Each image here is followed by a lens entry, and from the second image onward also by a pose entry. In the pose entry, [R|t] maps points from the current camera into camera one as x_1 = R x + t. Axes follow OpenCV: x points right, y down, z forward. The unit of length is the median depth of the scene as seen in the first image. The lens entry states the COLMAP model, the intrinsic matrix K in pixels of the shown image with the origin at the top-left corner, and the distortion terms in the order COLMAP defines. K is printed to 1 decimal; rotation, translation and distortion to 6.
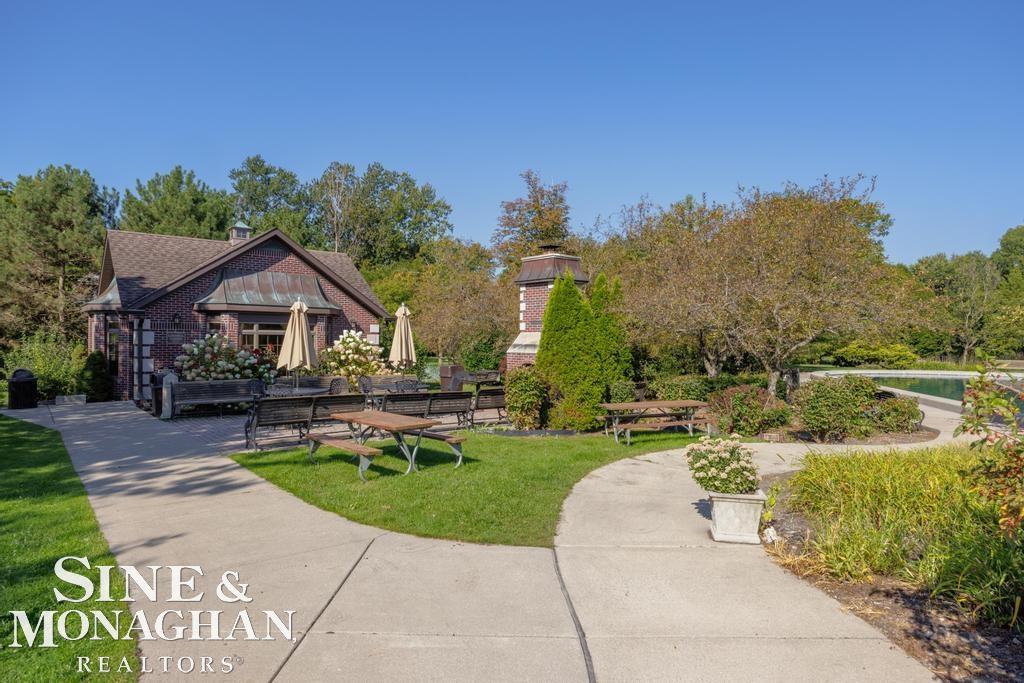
lens RADIAL K [[619.2, 0, 512.0], [0, 619.2, 341.4], [0, 0, 1]] dist [-0.000061, -0.000005]
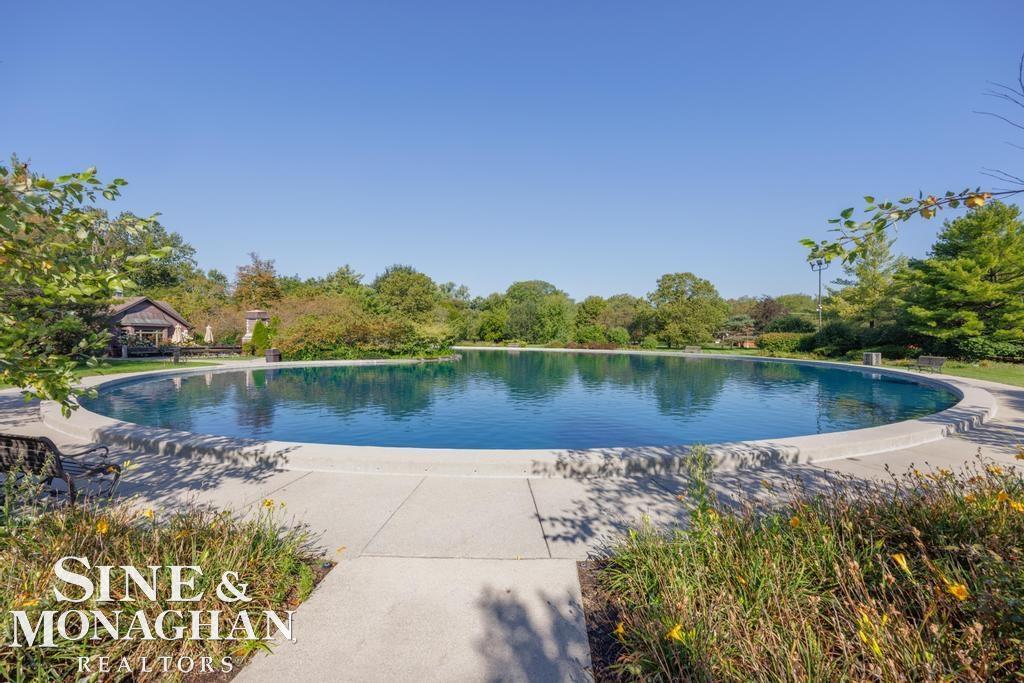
lens RADIAL K [[408.7, 0, 508.6], [0, 408.7, 340.2], [0, 0, 1]] dist [0.000682, -0.000001]
pose [[0.839293, -0.006723, 0.543638, 0.000806], [0.002547, 0.999961, 0.008434, 0.009020], [-0.543673, -0.005694, 0.839278, -1.490843]]
